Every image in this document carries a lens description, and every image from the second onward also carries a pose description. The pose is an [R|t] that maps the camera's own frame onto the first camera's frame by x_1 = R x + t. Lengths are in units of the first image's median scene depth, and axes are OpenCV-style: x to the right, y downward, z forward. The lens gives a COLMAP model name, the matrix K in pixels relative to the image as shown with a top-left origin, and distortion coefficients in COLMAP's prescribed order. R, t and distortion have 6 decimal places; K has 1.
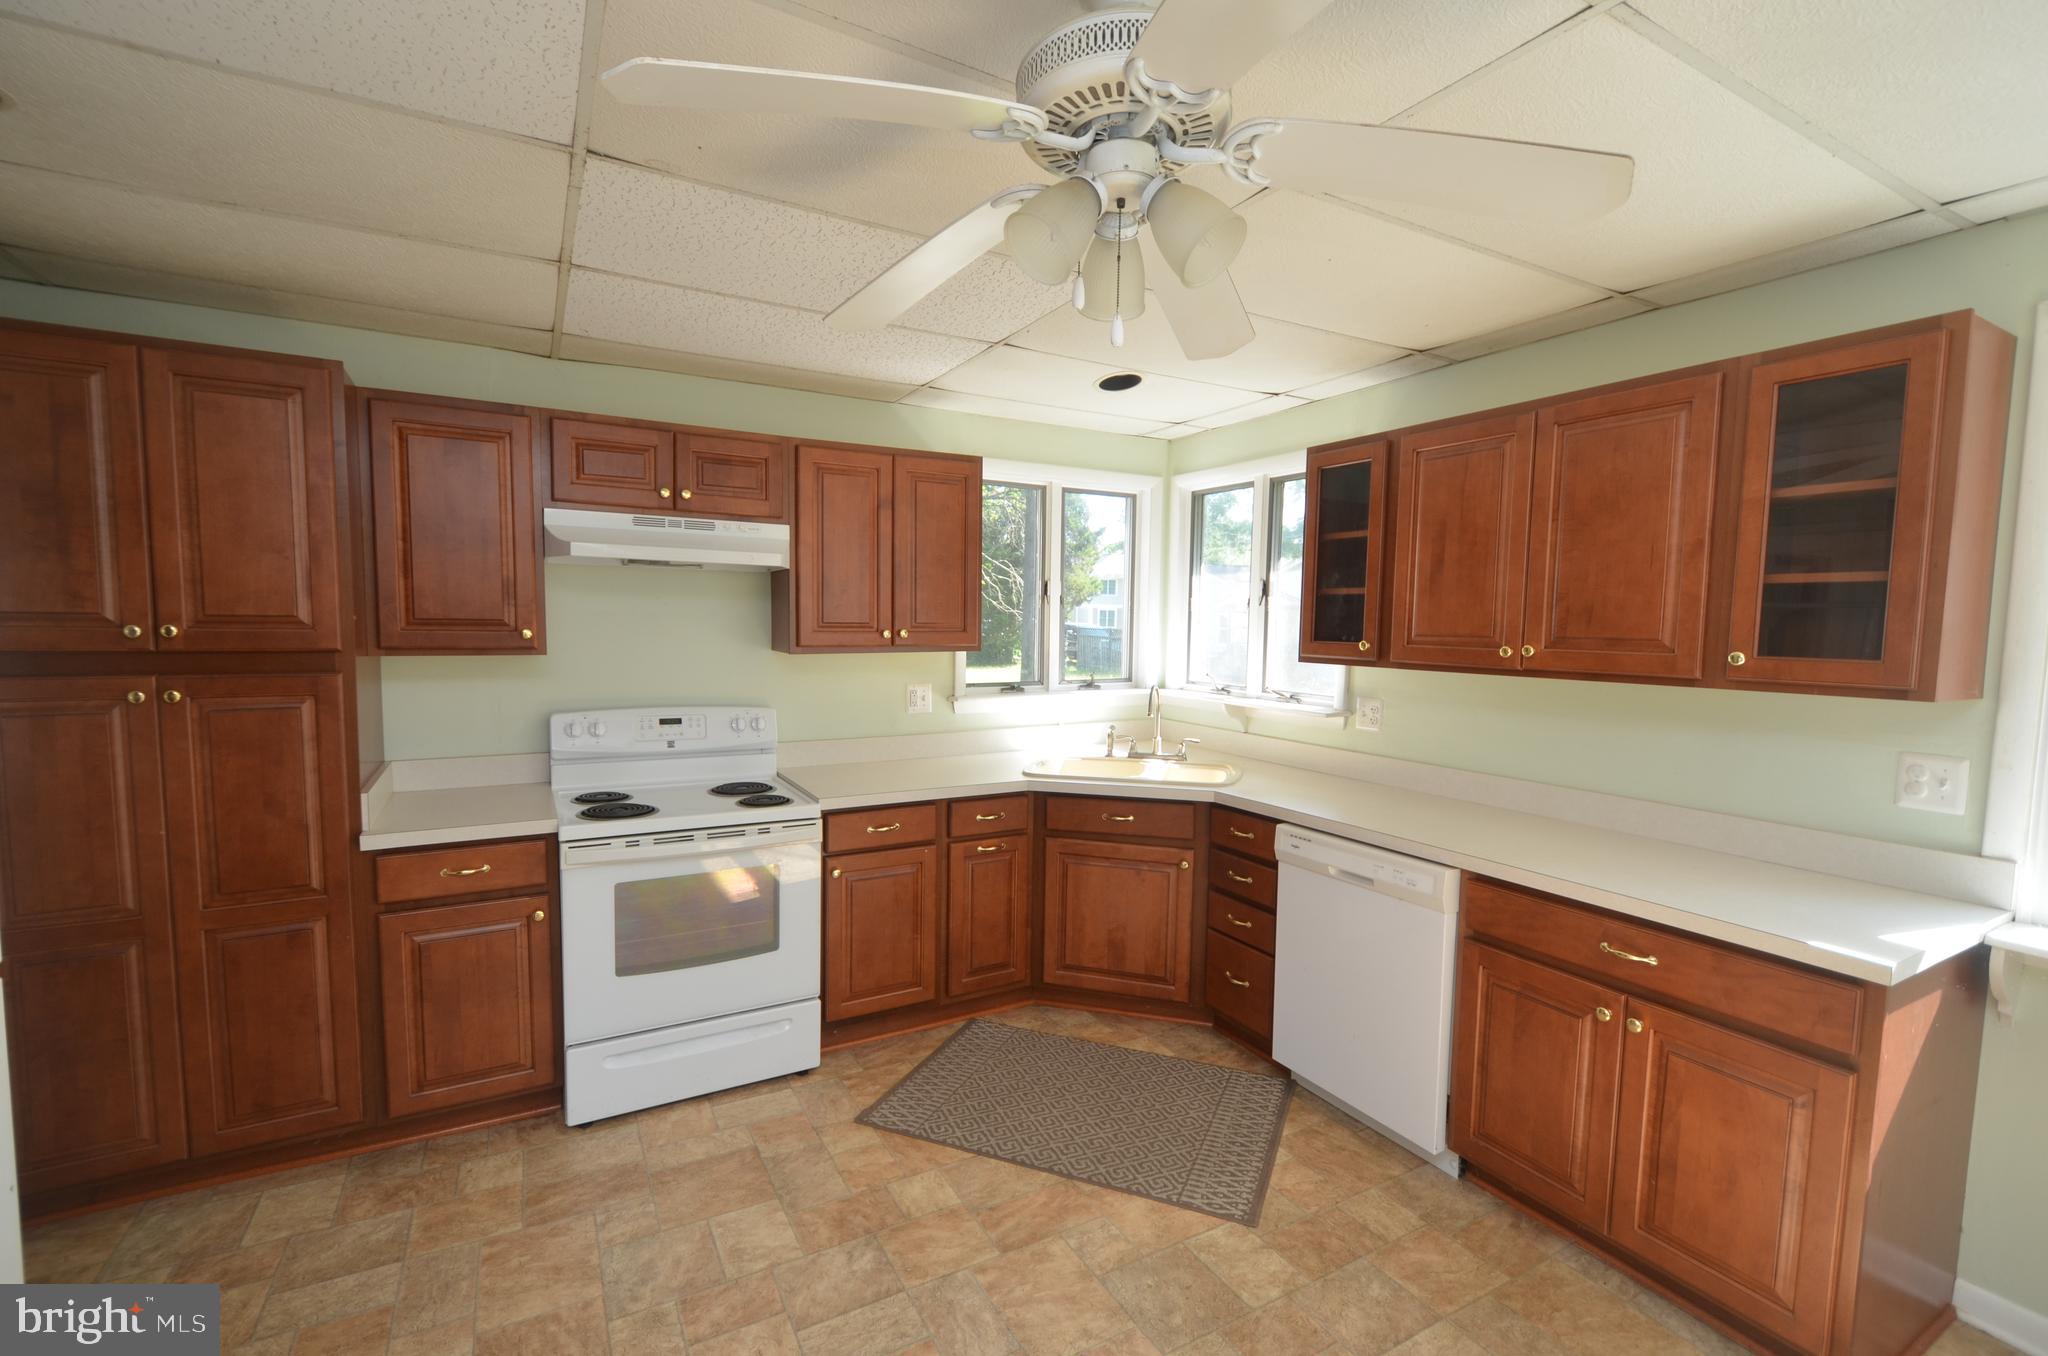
lens RADIAL K [[887.9, 0, 1027.0], [0, 887.9, 688.6], [0, 0, 1]] dist [0.012128, -0.011316]
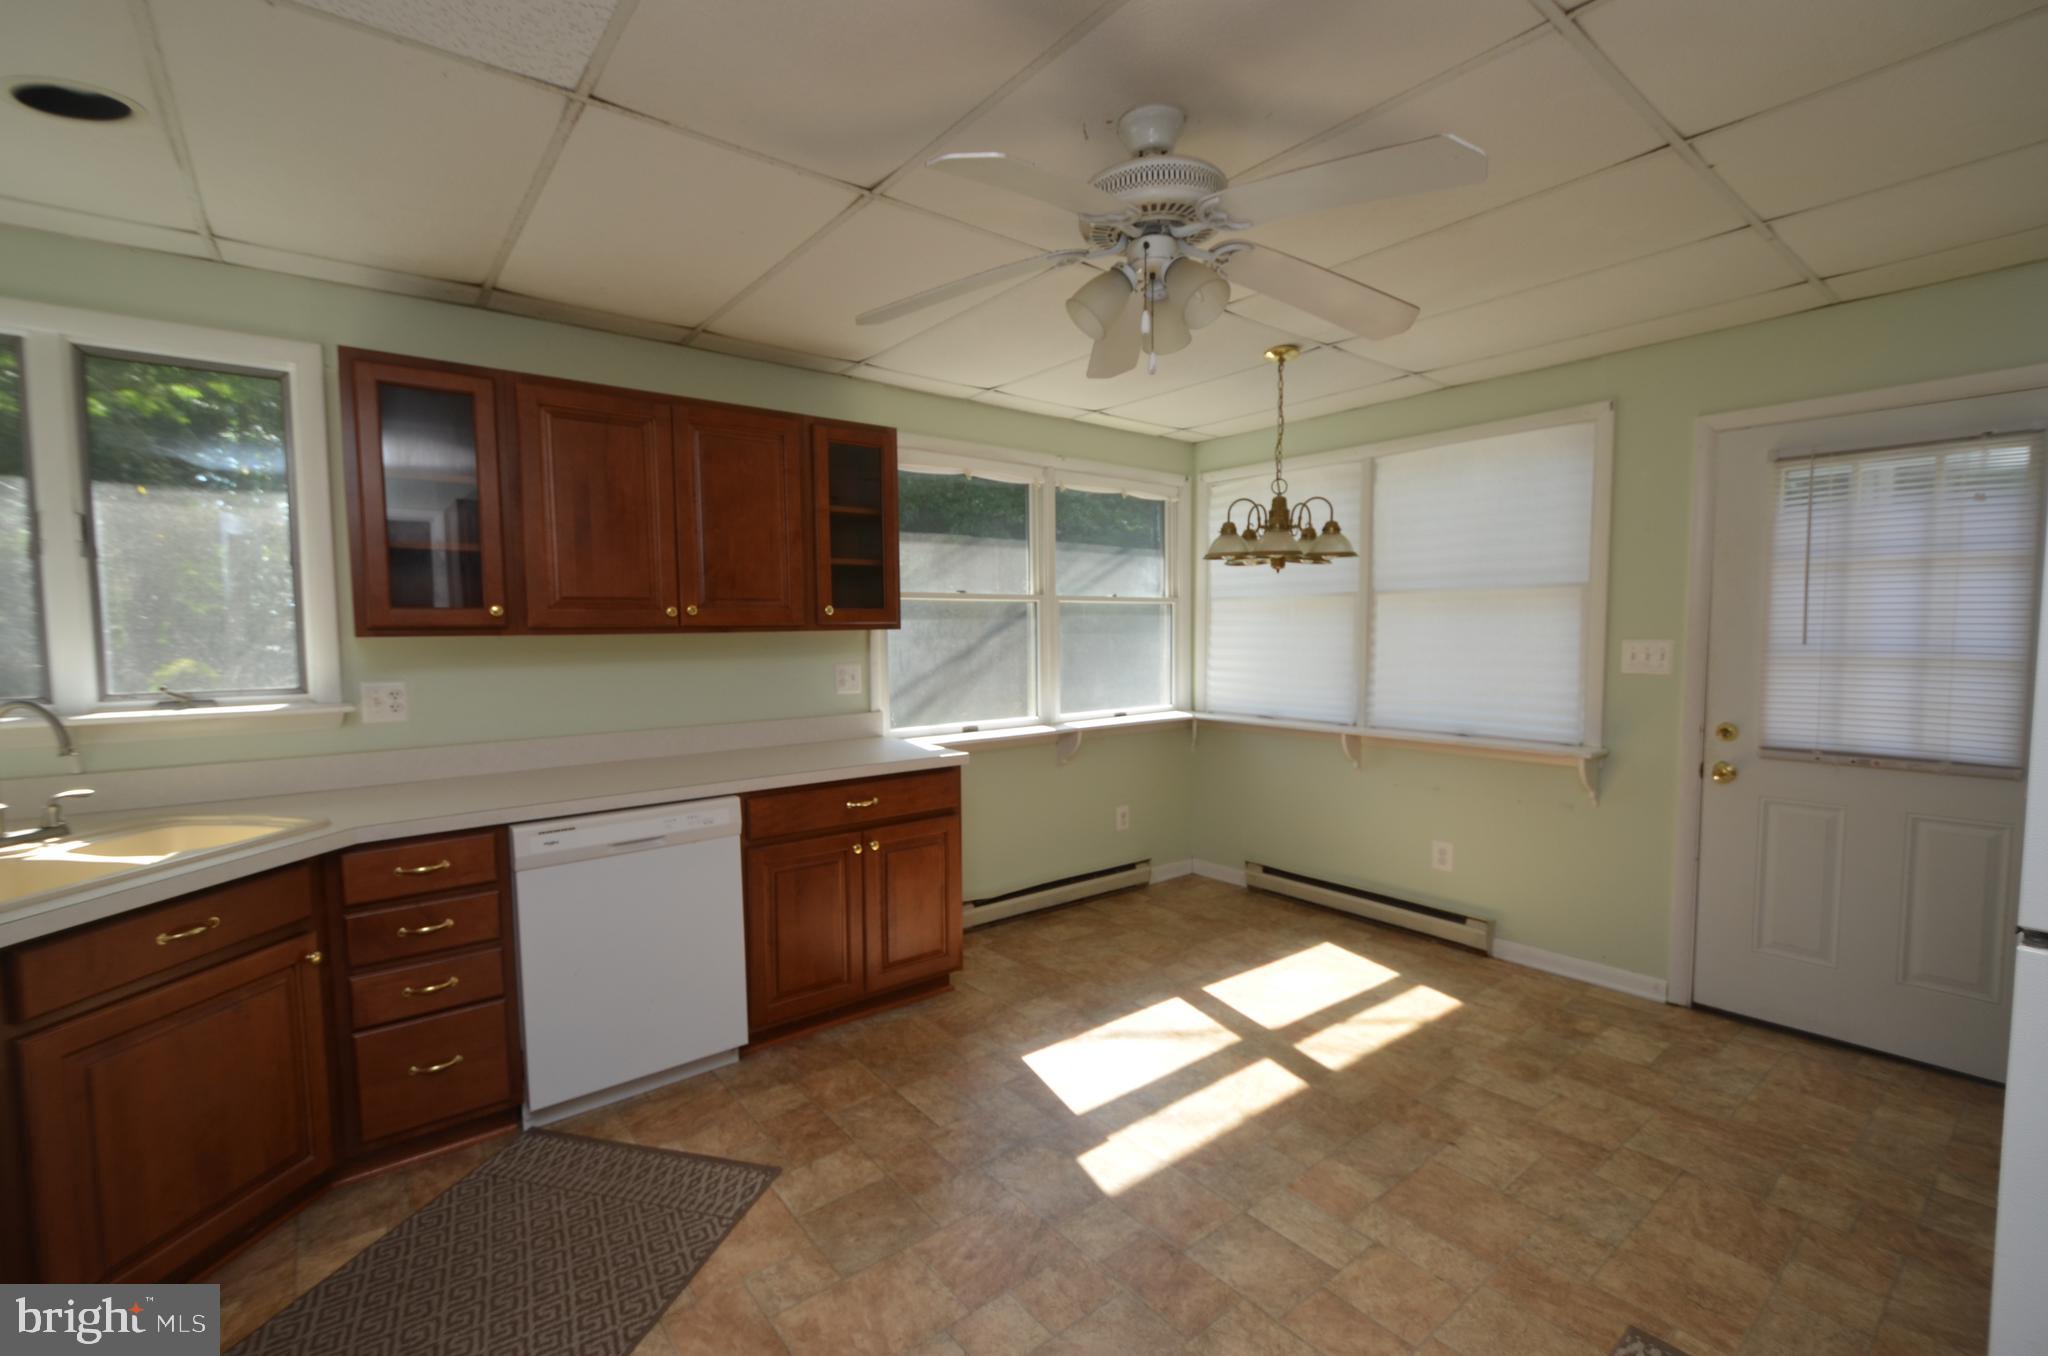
lens RADIAL K [[882.7, 0, 1025.7], [0, 882.7, 688.0], [0, 0, 1]] dist [0.000814, -0.000328]
pose [[-0.157360, -0.086274, 0.983765, -0.581163], [0.083348, 0.991462, 0.100281, -0.018045], [-0.984018, 0.097775, -0.148826, 0.645381]]
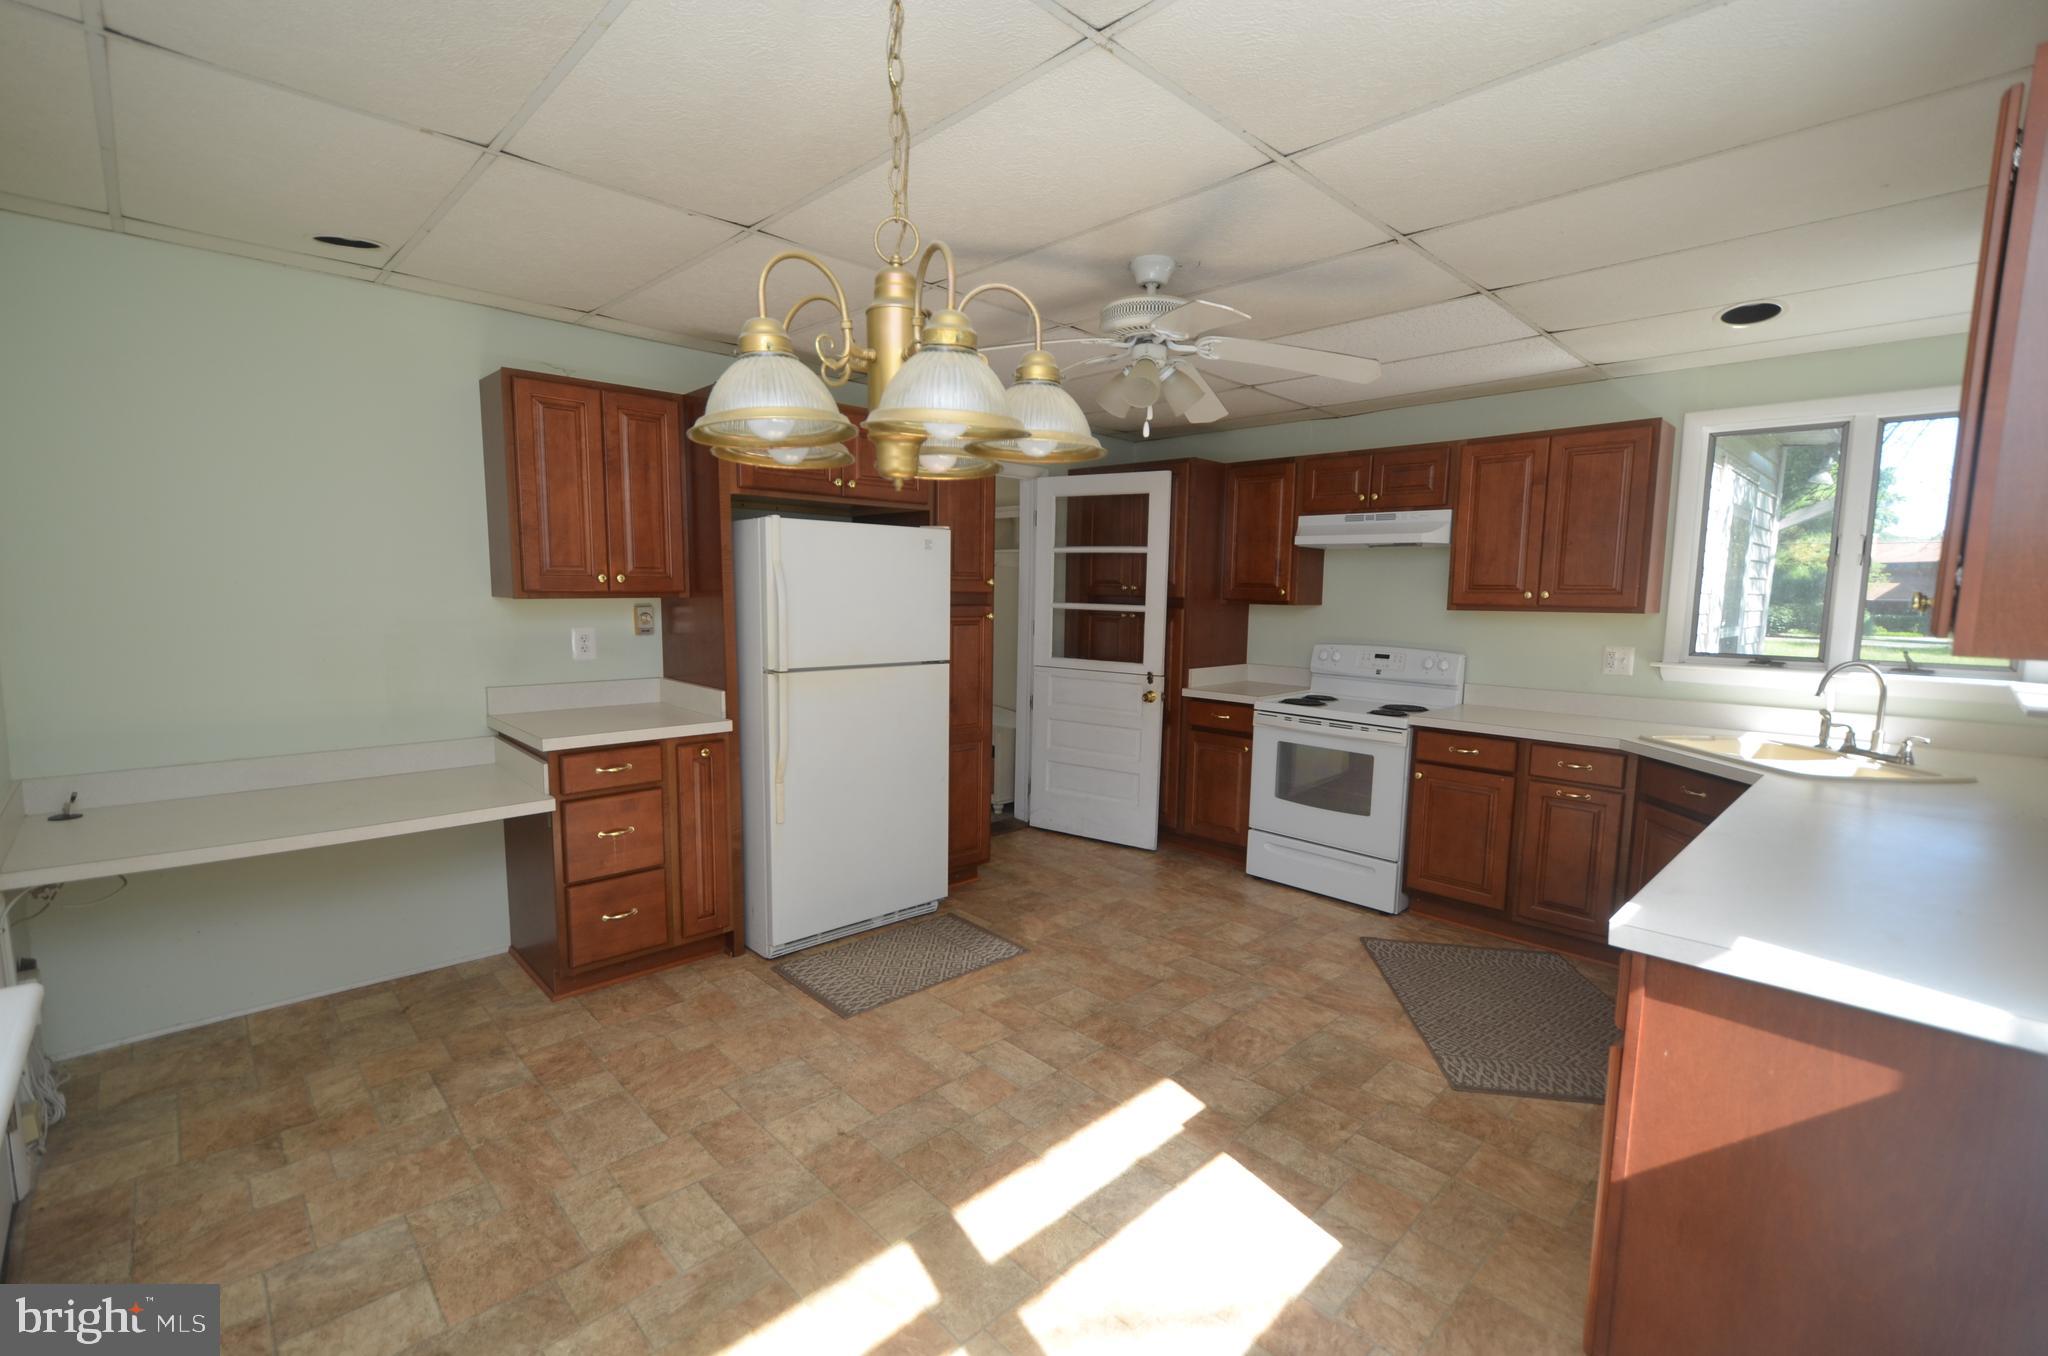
lens RADIAL K [[887.9, 0, 1027.0], [0, 887.9, 688.6], [0, 0, 1]] dist [0.012128, -0.011316]
pose [[0.257792, 0.099015, -0.961114, 0.932633], [-0.088136, 0.992998, 0.078659, 0.029758], [0.962172, 0.064431, 0.264713, 0.091098]]
